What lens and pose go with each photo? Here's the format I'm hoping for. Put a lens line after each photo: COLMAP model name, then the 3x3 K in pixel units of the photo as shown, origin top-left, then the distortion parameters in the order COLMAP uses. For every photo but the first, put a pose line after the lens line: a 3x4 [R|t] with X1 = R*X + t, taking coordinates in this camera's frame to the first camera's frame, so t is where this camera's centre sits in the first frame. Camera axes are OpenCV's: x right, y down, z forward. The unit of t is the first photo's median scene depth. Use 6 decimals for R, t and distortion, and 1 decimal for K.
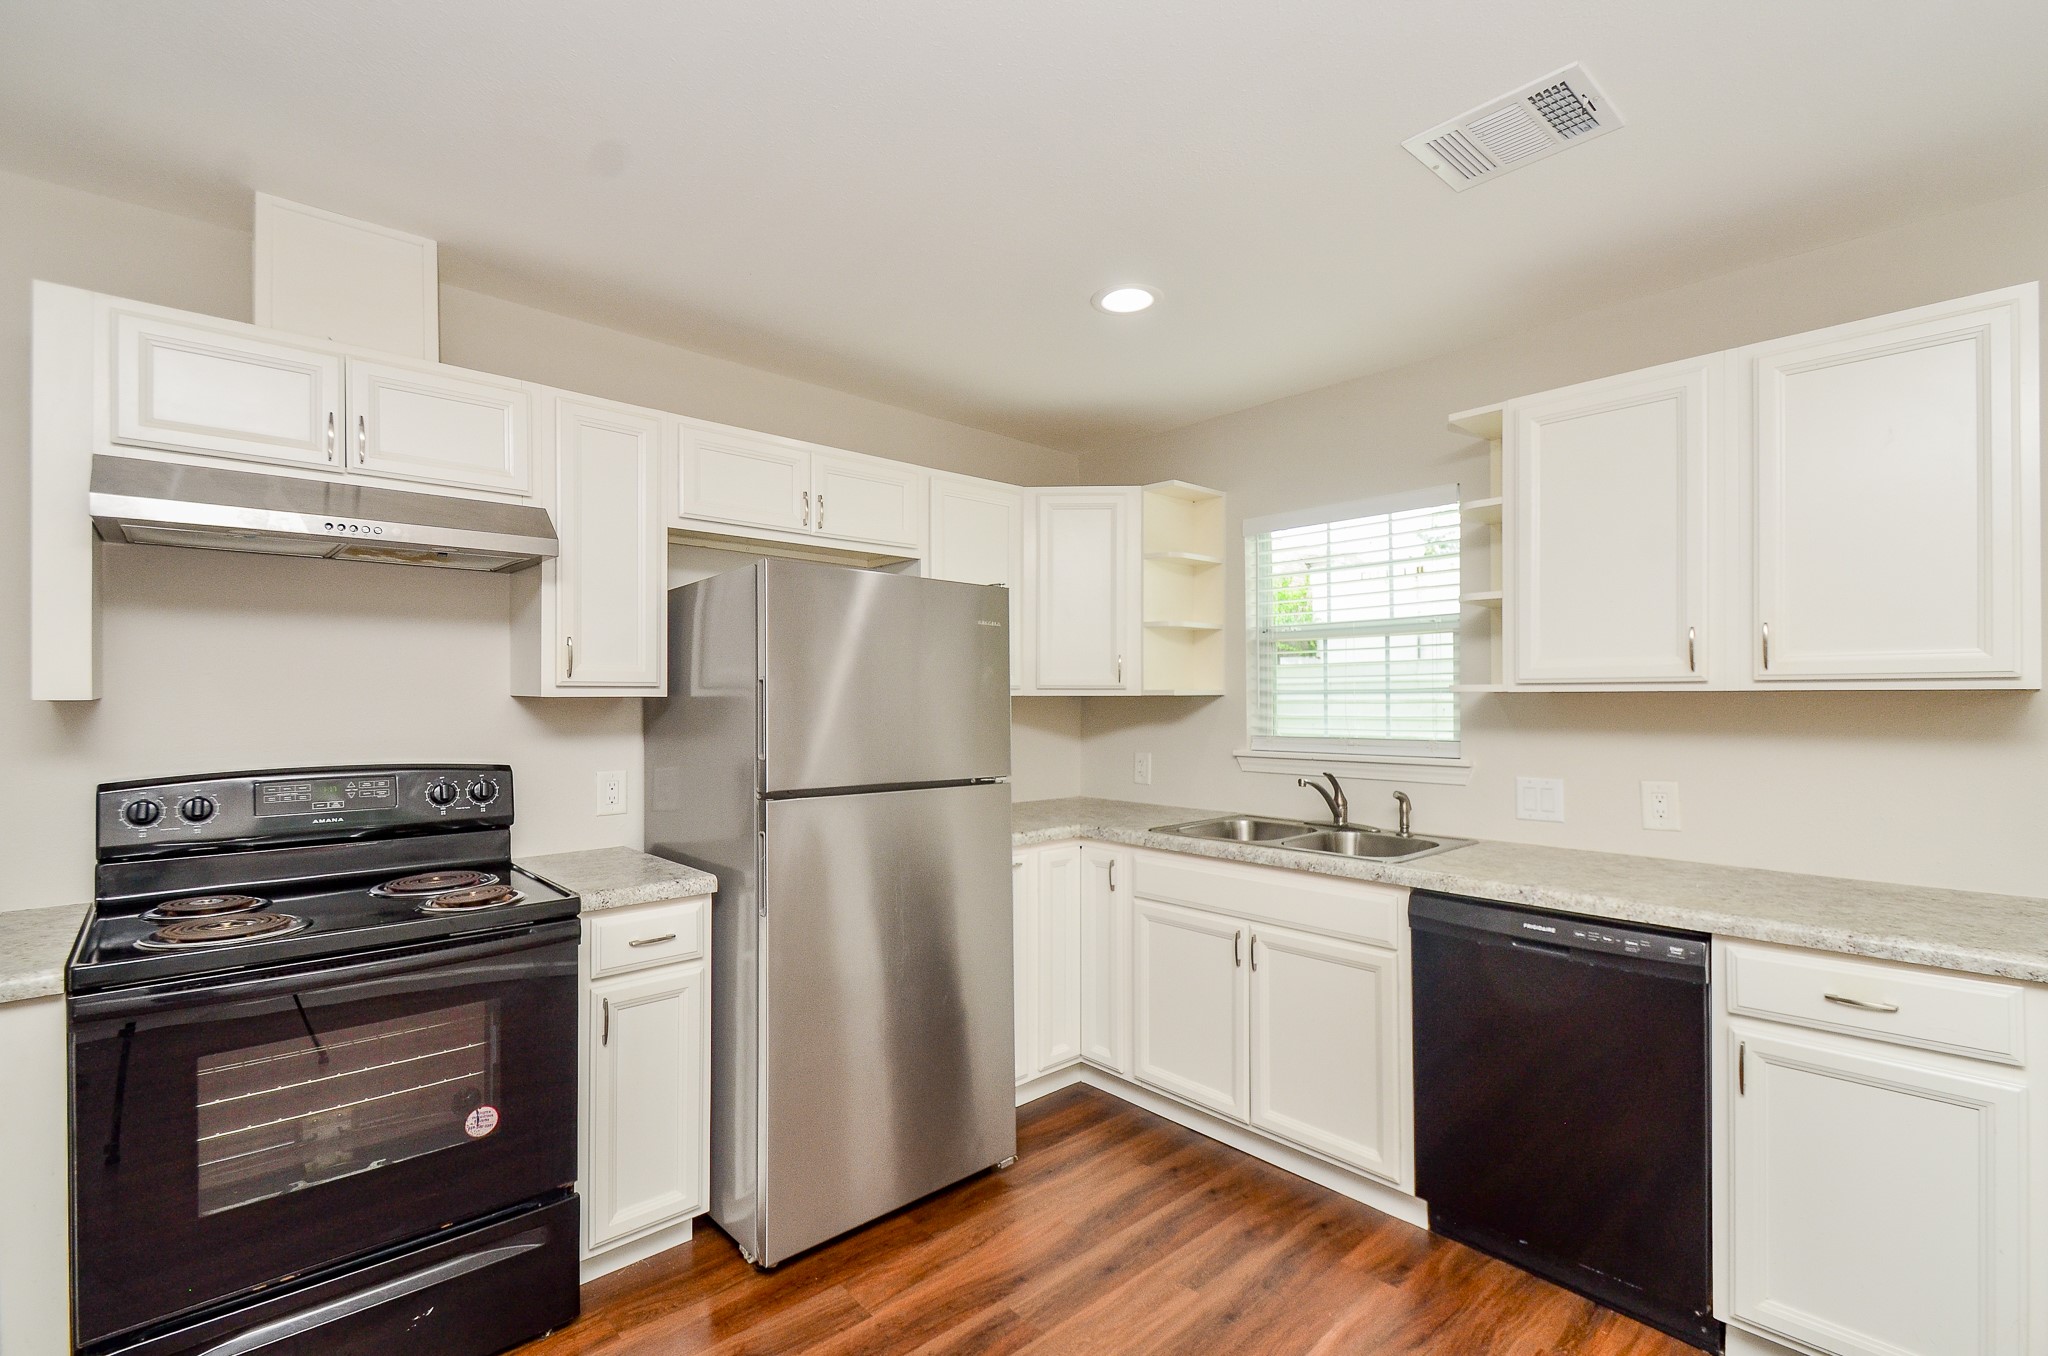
lens RADIAL K [[908.2, 0, 1031.4], [0, 908.2, 693.9], [0, 0, 1]] dist [0.020795, -0.016100]
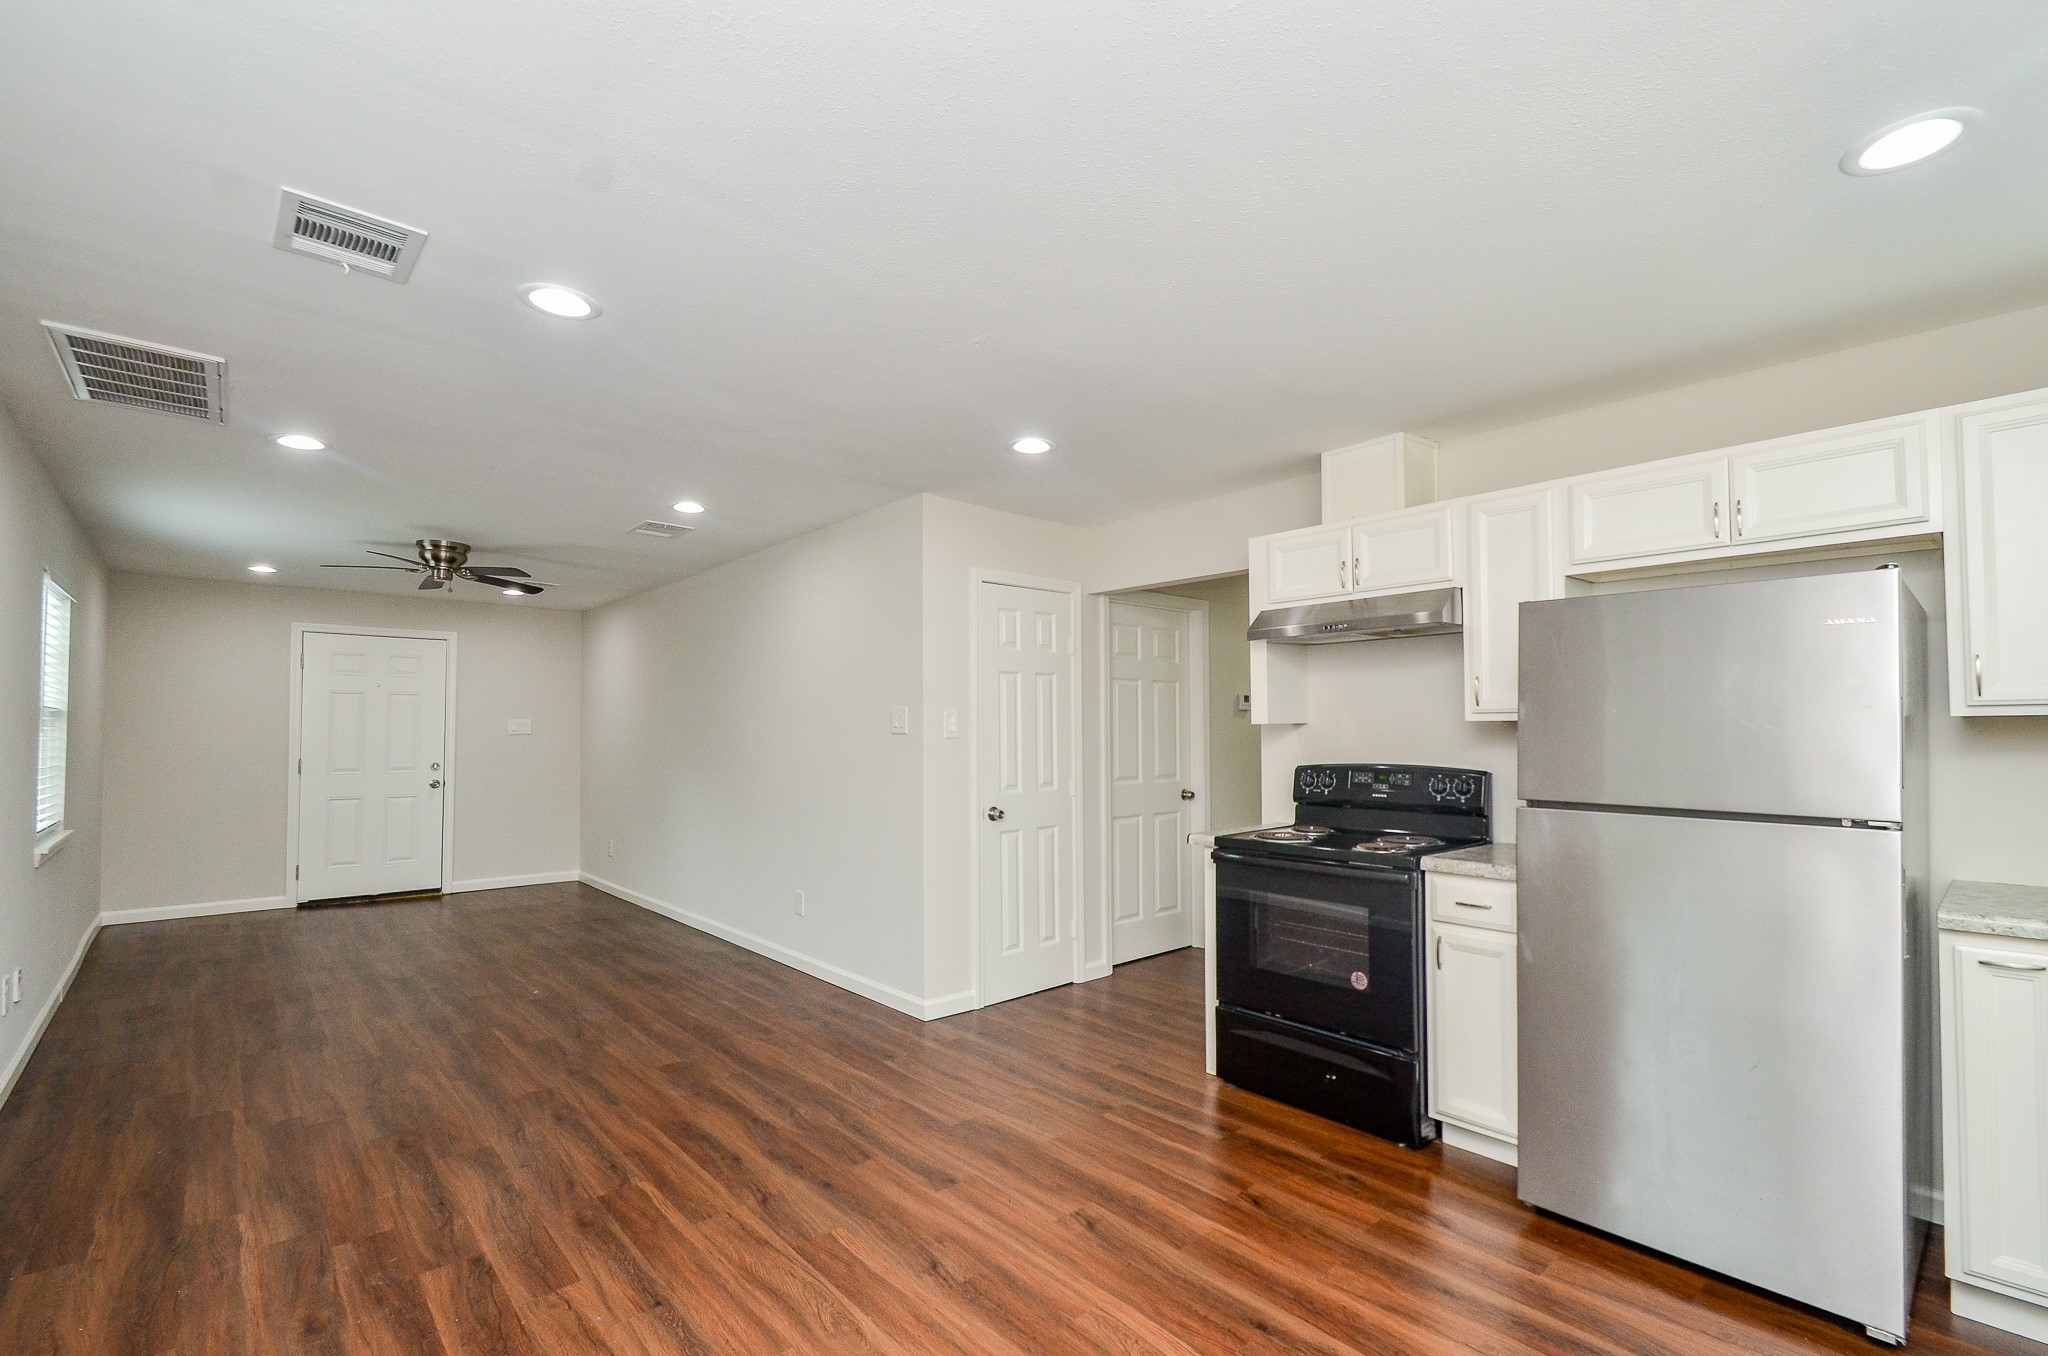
lens RADIAL K [[884.0, 0, 1020.6], [0, 884.0, 706.3], [0, 0, 1]] dist [0.033464, -0.022303]
pose [[-0.011268, -0.024926, -0.999626, 0.780569], [0.002655, 0.999685, -0.024957, 0.011760], [0.999933, -0.002936, -0.011198, 0.317965]]
